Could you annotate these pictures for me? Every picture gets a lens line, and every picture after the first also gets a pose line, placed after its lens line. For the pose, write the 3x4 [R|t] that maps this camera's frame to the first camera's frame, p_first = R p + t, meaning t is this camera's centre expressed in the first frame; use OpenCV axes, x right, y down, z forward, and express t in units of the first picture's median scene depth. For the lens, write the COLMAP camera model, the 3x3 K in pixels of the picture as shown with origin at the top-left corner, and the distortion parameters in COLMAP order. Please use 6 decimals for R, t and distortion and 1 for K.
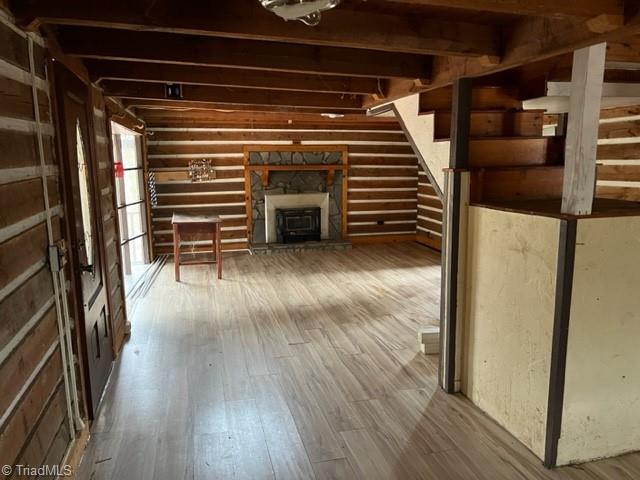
lens RADIAL K [[470.1, 0, 322.0], [0, 470.1, 241.9], [0, 0, 1]] dist [0.050950, -0.062017]
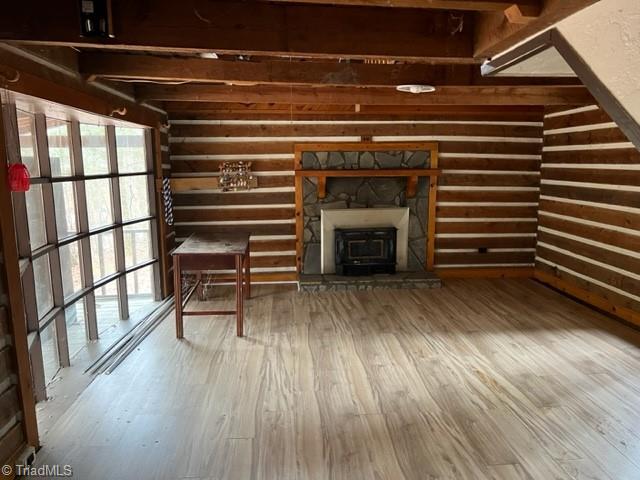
lens RADIAL K [[470.1, 0, 322.0], [0, 470.1, 241.9], [0, 0, 1]] dist [0.050950, -0.062017]
pose [[0.983835, 0.031784, -0.176236, 0.012211], [-0.033098, 0.999442, -0.004522, -0.046479], [0.175994, 0.010282, 0.984338, 0.275740]]
